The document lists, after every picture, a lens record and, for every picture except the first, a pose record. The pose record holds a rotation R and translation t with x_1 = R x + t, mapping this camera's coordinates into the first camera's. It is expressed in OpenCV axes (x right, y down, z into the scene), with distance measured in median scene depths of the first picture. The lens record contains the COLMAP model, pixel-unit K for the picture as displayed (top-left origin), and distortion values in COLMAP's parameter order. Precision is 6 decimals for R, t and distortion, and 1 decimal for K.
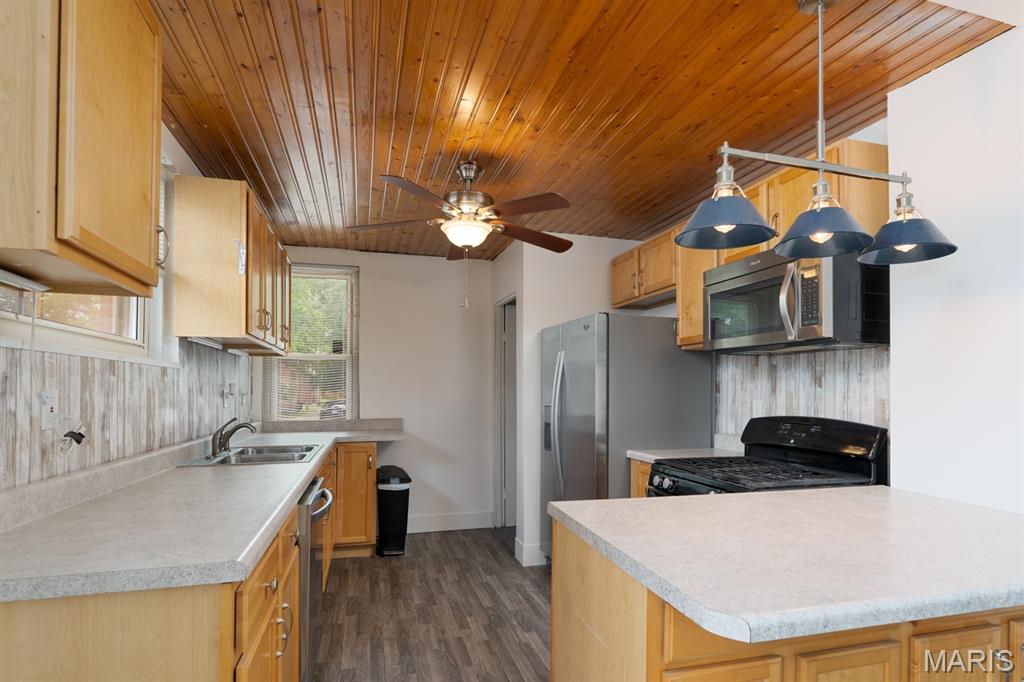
lens RADIAL K [[525.9, 0, 512.8], [0, 525.9, 386.5], [0, 0, 1]] dist [0.000550, -0.000056]
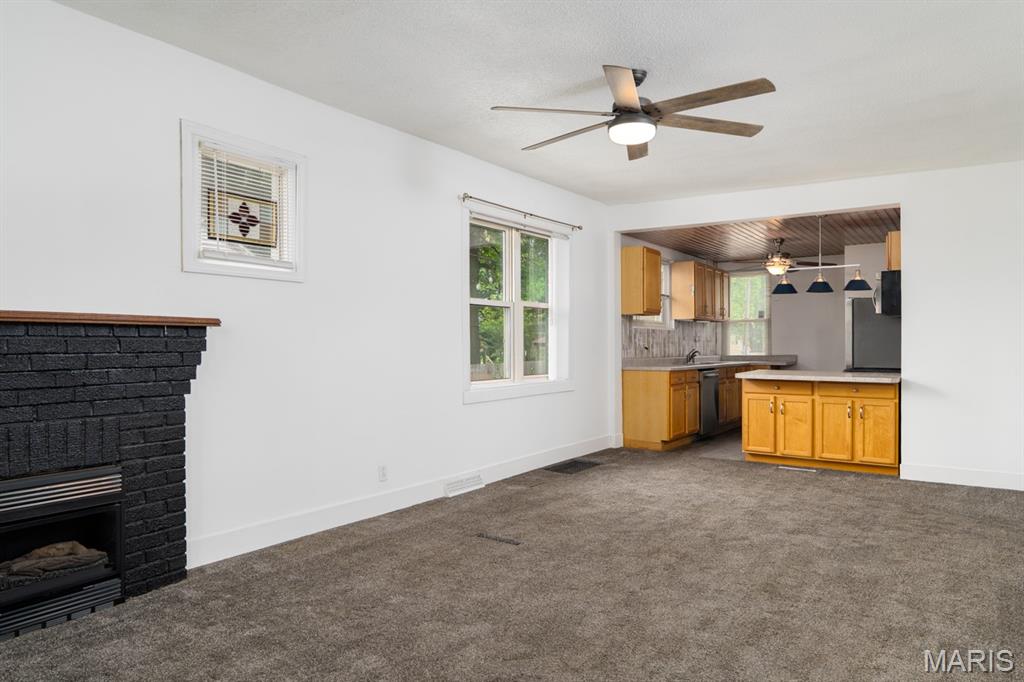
lens RADIAL K [[680.0, 0, 515.3], [0, 680.0, 345.9], [0, 0, 1]] dist [0.004271, -0.001051]
pose [[0.640319, -0.004032, -0.768099, 1.260528], [0.008798, 0.999959, 0.002086, 0.026066], [0.768059, -0.008093, 0.640328, -1.550527]]
